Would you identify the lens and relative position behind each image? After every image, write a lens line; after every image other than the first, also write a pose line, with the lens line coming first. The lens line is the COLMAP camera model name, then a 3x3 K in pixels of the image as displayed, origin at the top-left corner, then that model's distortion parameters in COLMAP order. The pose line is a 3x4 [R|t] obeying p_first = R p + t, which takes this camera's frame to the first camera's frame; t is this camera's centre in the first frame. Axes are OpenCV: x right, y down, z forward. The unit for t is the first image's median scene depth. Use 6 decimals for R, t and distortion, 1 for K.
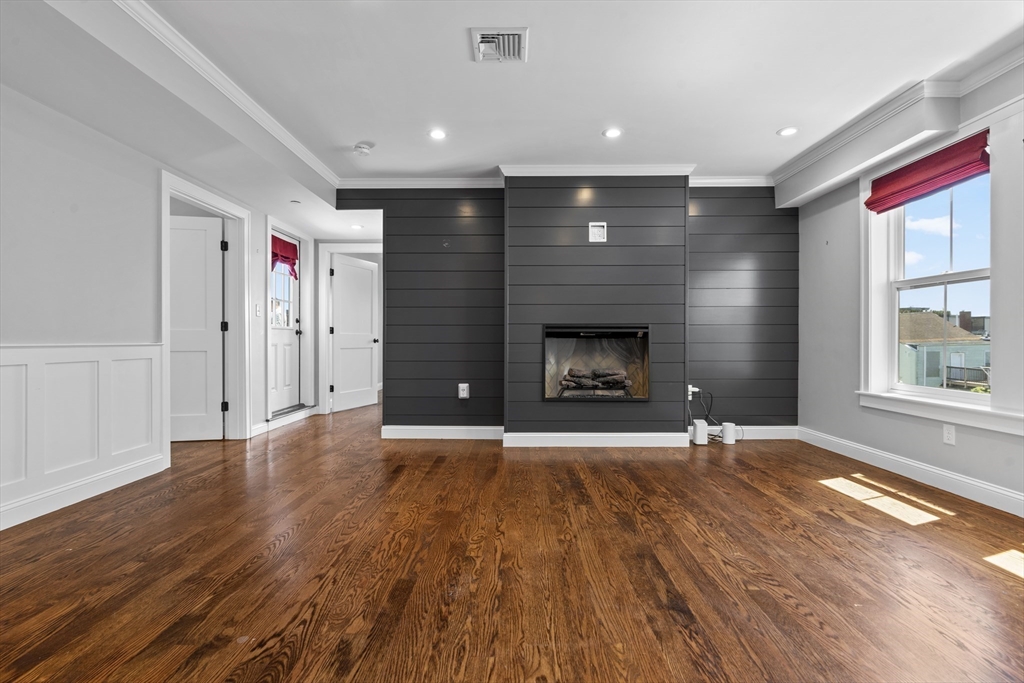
lens RADIAL K [[468.4, 0, 513.2], [0, 468.4, 338.4], [0, 0, 1]] dist [-0.010075, 0.005247]
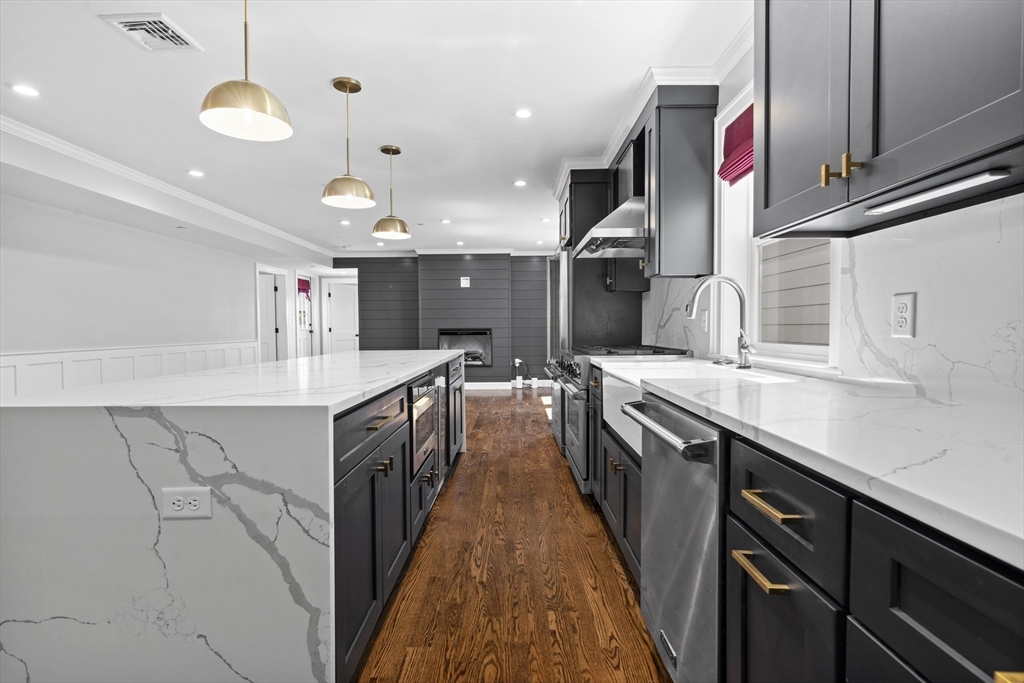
lens RADIAL K [[496.4, 0, 504.4], [0, 496.4, 338.2], [0, 0, 1]] dist [-0.003180, 0.003370]
pose [[0.999893, -0.008042, -0.012250, 0.433921], [0.008412, 0.999499, 0.030509, -0.060095], [0.011998, -0.030608, 0.999459, -1.296881]]
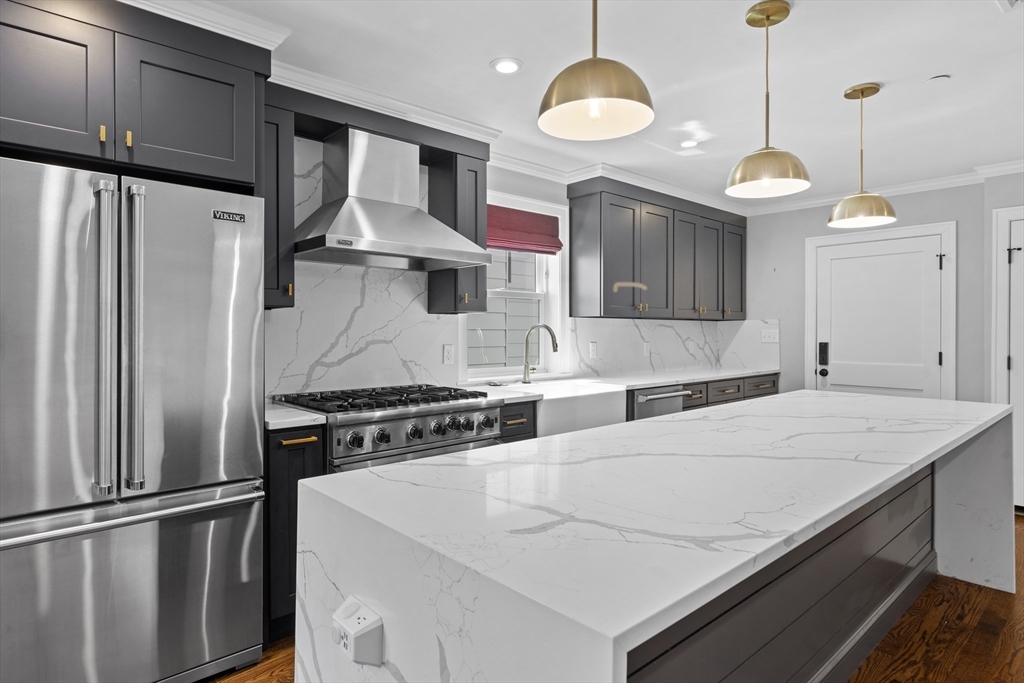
lens RADIAL K [[577.4, 0, 510.5], [0, 577.4, 337.1], [0, 0, 1]] dist [0.002561, 0.000890]
pose [[-0.675161, -0.011017, 0.737588, -0.091369], [-0.008650, 0.999938, 0.007018, -0.100062], [-0.737620, -0.001642, -0.675214, 0.112770]]
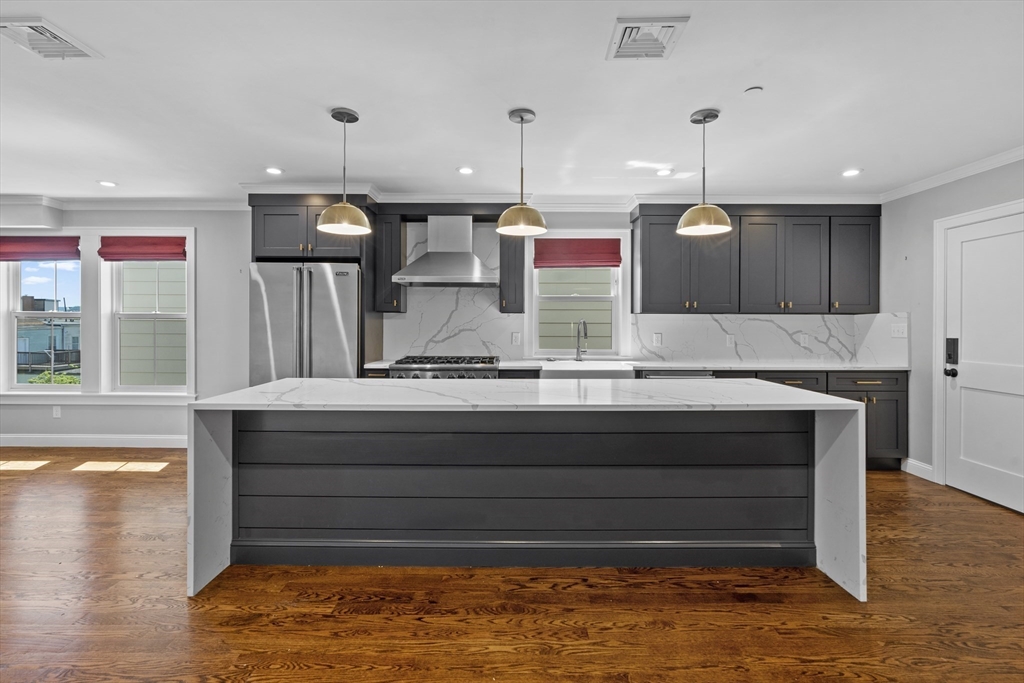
lens RADIAL K [[468.4, 0, 505.3], [0, 468.4, 328.6], [0, 0, 1]] dist [-0.010075, 0.005247]
pose [[-0.002835, -0.010826, 0.999937, -0.576936], [-0.012331, 0.999866, 0.010790, -0.103204], [-0.999920, -0.012299, -0.002968, -0.466884]]
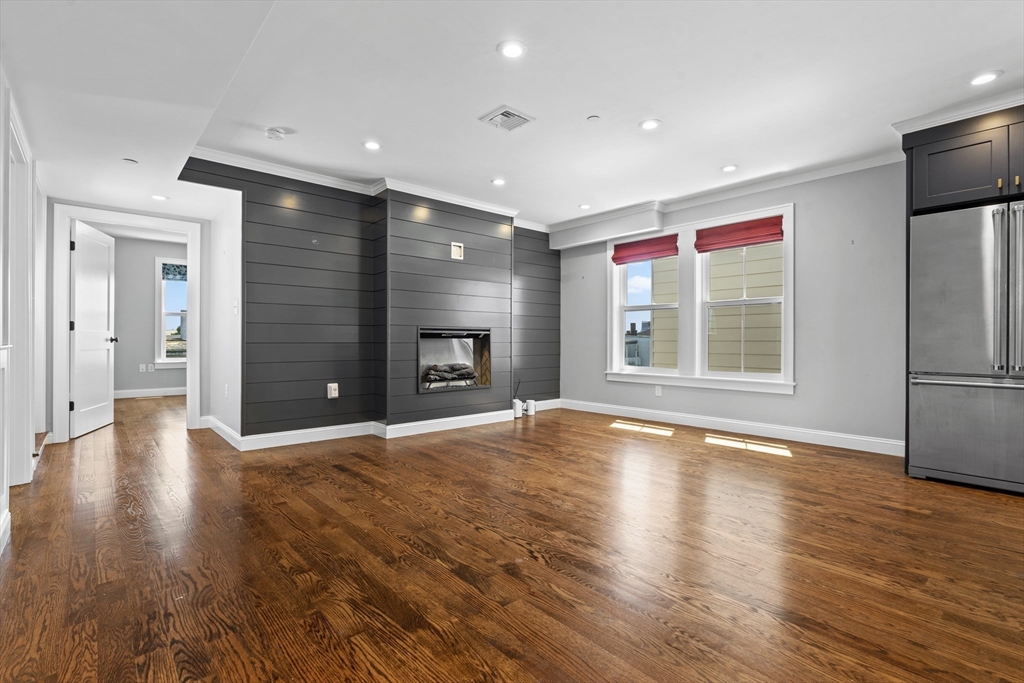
lens RADIAL K [[468.4, 0, 516.0], [0, 468.4, 342.9], [0, 0, 1]] dist [-0.010075, 0.005247]
pose [[0.734977, -0.004446, 0.678077, -0.626648], [-0.004985, 0.999916, 0.011960, -0.005411], [-0.678074, -0.012171, 0.734893, 0.000158]]
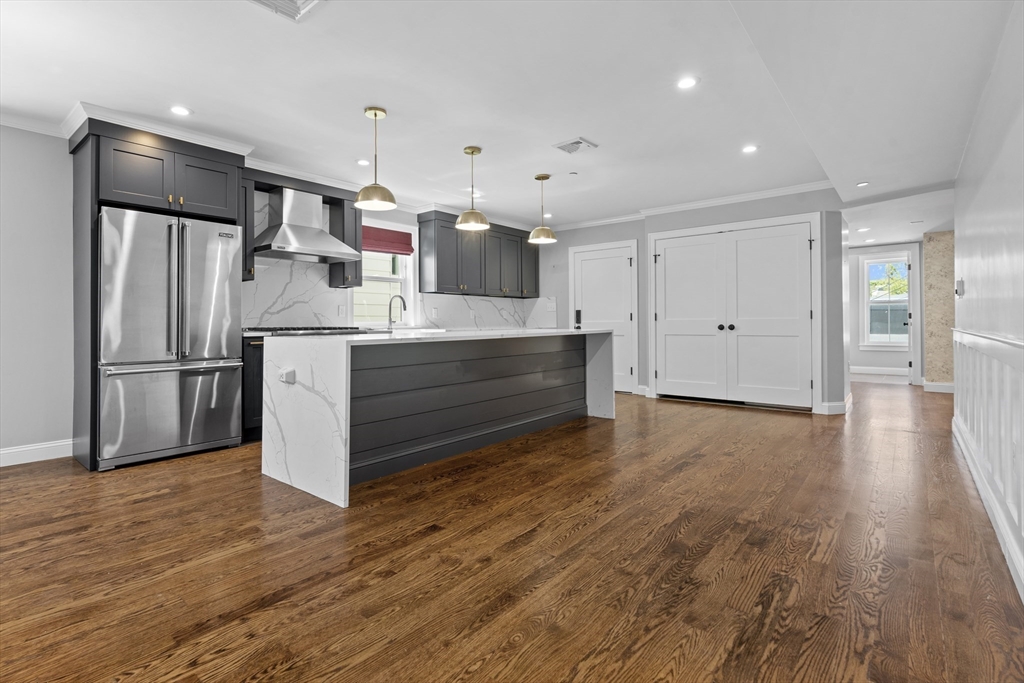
lens RADIAL K [[496.4, 0, 493.3], [0, 496.4, 321.9], [0, 0, 1]] dist [-0.003180, 0.003370]
pose [[-0.766837, 0.003621, 0.641832, -0.626446], [-0.001009, 0.999976, -0.006847, -0.016491], [-0.641841, -0.005898, -0.766815, 0.391603]]
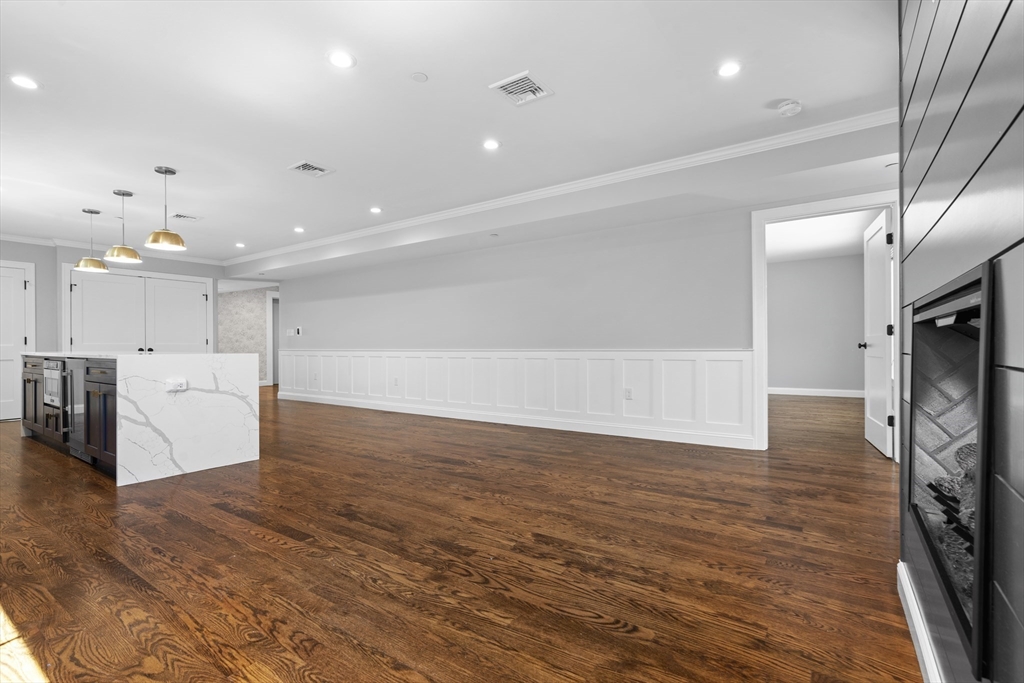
lens RADIAL K [[468.4, 0, 509.3], [0, 468.4, 350.9], [0, 0, 1]] dist [-0.010075, 0.005247]
pose [[-0.566153, 0.008613, -0.824255, 0.636897], [0.009829, 0.999945, 0.003698, 0.001841], [0.824241, -0.006008, -0.566207, 1.104487]]
